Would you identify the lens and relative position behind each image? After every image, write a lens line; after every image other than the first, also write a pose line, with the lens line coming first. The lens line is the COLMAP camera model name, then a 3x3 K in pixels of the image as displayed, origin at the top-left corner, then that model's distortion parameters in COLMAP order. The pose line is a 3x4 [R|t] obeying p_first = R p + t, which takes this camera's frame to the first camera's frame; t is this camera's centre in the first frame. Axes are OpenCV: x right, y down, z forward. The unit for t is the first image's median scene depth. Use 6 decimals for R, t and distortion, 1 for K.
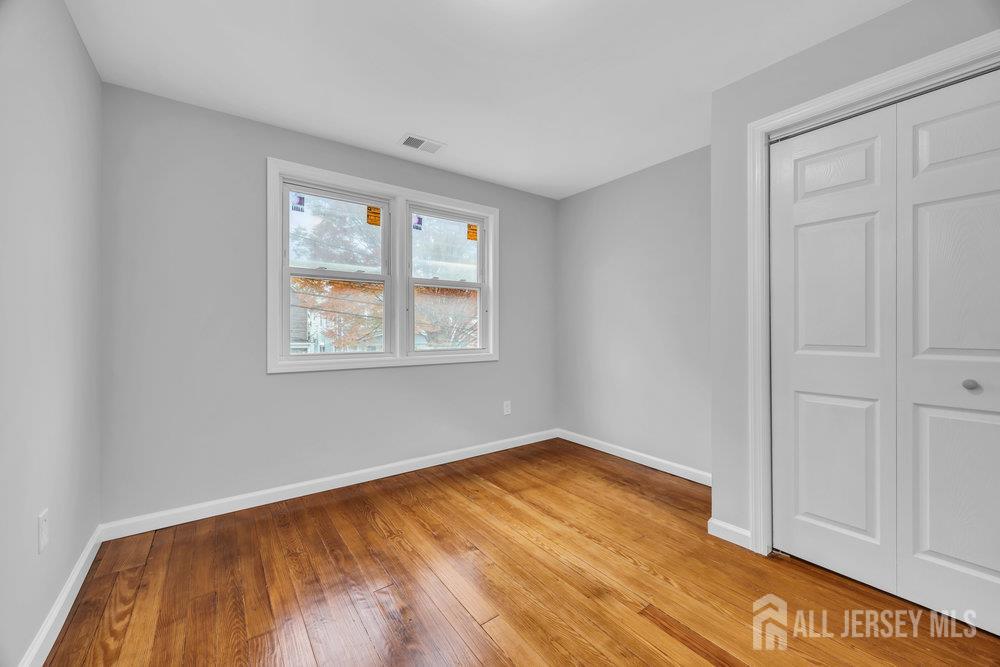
lens RADIAL K [[383.6, 0, 502.4], [0, 383.6, 324.9], [0, 0, 1]] dist [-0.002324, 0.001758]
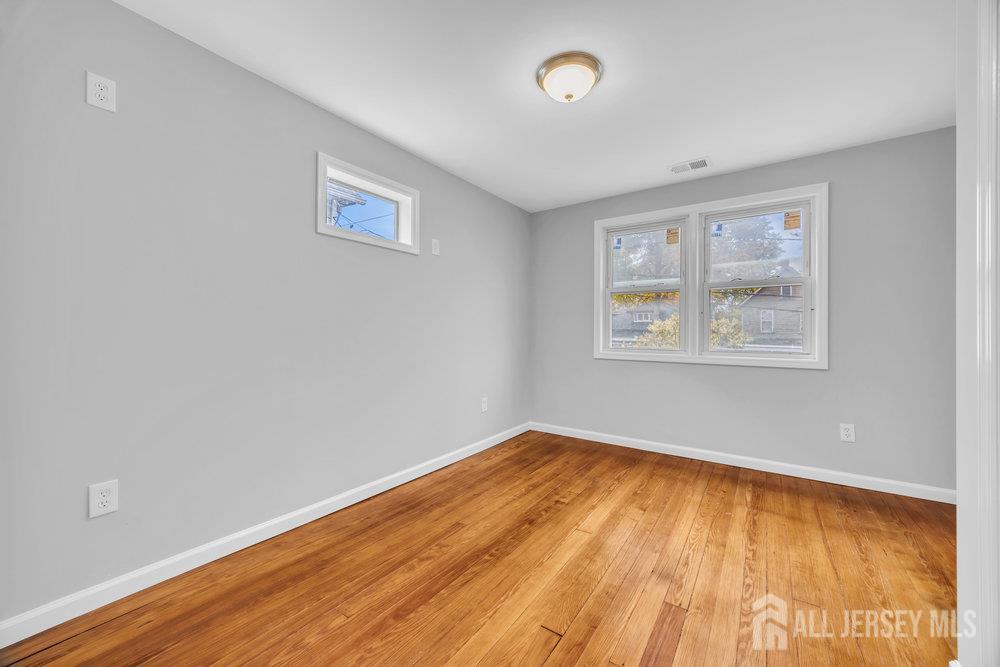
lens RADIAL K [[383.6, 0, 521.3], [0, 383.6, 318.2], [0, 0, 1]] dist [-0.002324, 0.001758]
pose [[0.347192, -0.029838, -0.937319, 0.716839], [0.004354, 0.999534, -0.030206, 0.008212], [0.937784, 0.006406, 0.347160, 0.158751]]
